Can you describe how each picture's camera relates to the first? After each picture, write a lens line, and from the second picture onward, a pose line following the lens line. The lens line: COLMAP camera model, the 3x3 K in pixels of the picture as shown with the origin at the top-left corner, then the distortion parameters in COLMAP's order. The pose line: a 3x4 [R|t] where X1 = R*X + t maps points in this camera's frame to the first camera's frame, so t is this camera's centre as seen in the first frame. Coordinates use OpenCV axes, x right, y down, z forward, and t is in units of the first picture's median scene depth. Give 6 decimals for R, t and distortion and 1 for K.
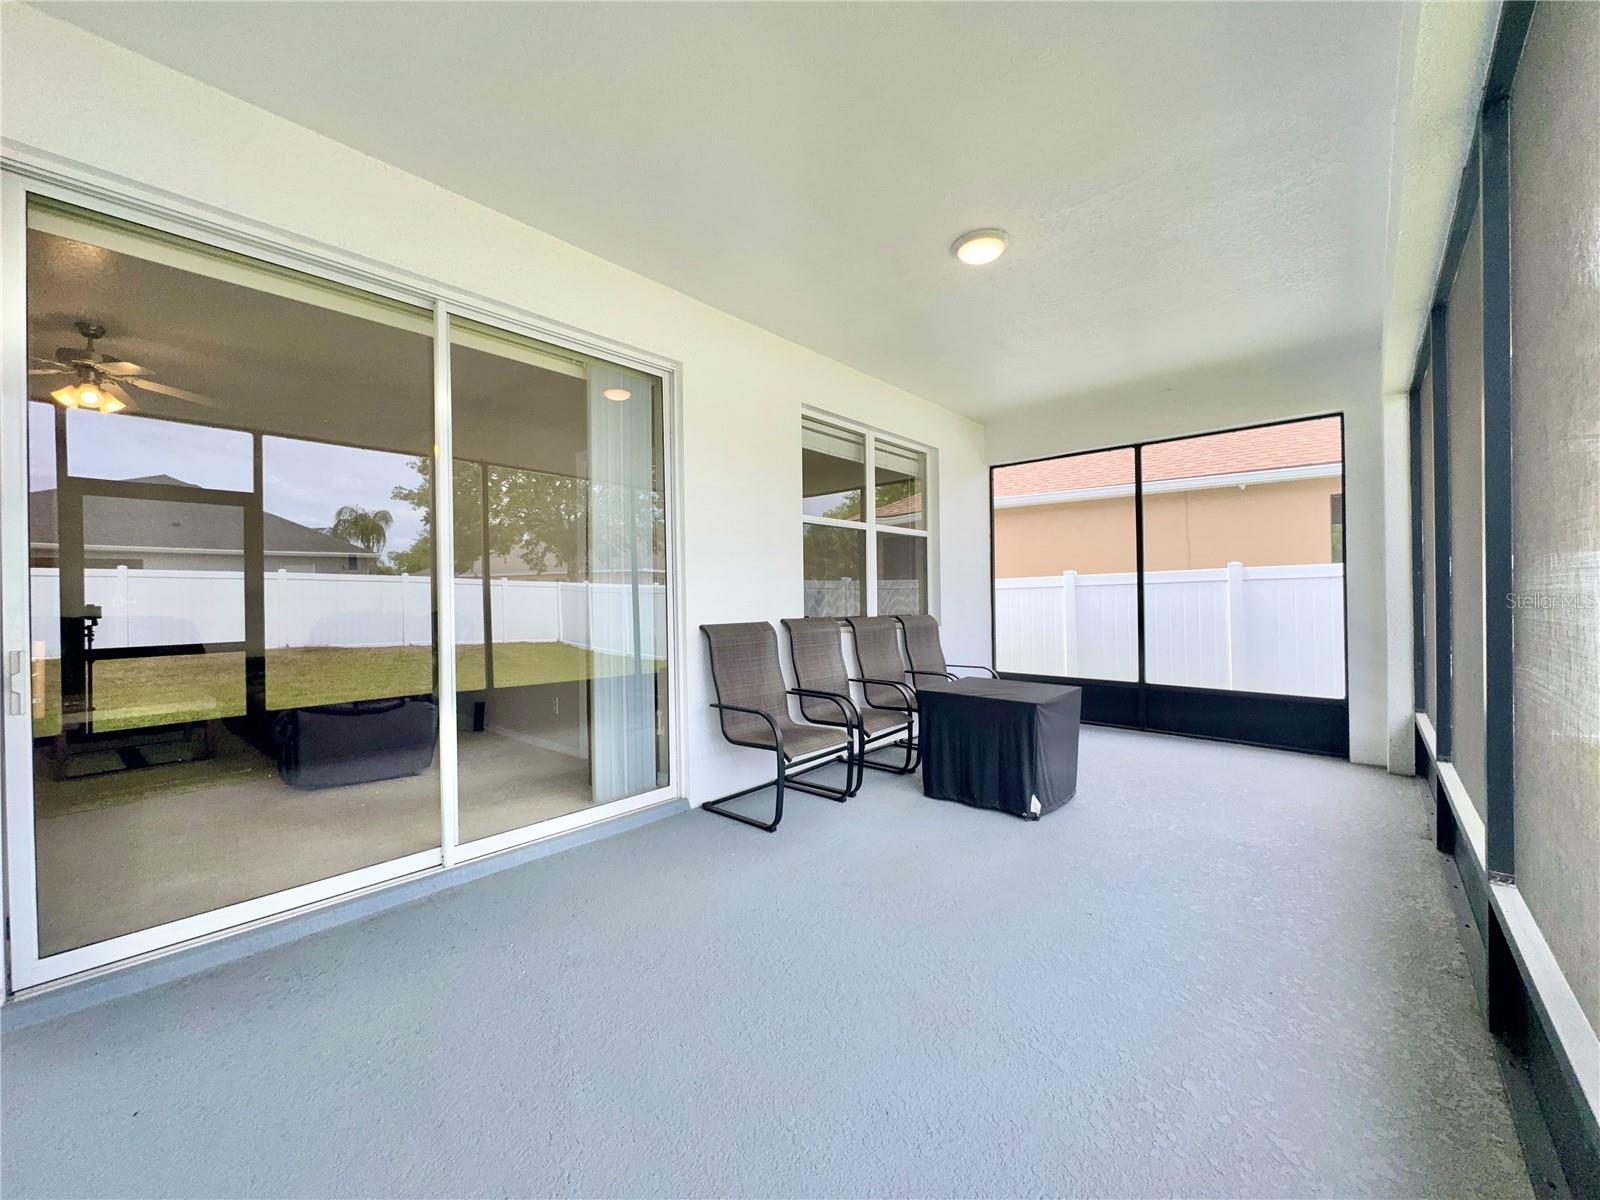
lens RADIAL K [[643.3, 0, 802.2], [0, 643.3, 593.4], [0, 0, 1]] dist [-0.003614, 0.000109]
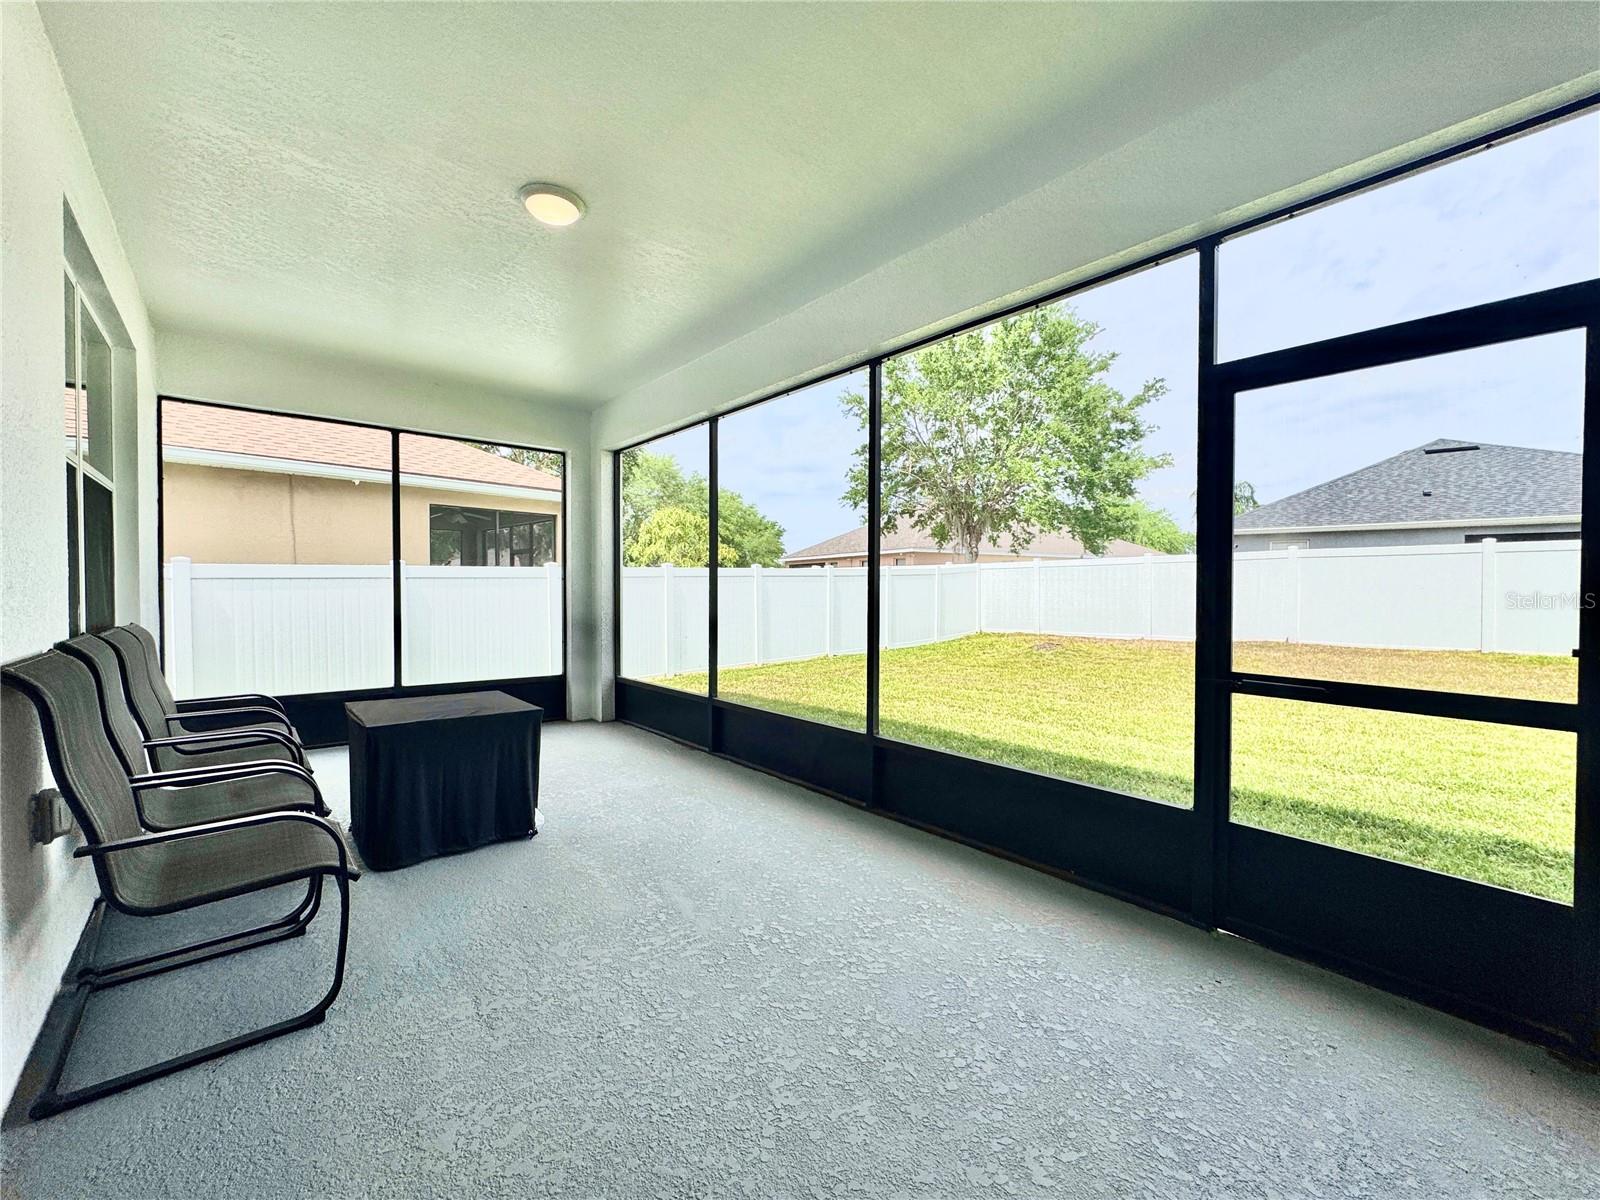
lens RADIAL K [[643.3, 0, 794.4], [0, 643.3, 596.8], [0, 0, 1]] dist [-0.003614, 0.000109]
pose [[0.135168, -0.000516, 0.990823, -0.320463], [-0.011788, 0.999928, 0.002129, -0.000241], [-0.990753, -0.011967, 0.135152, 0.310669]]
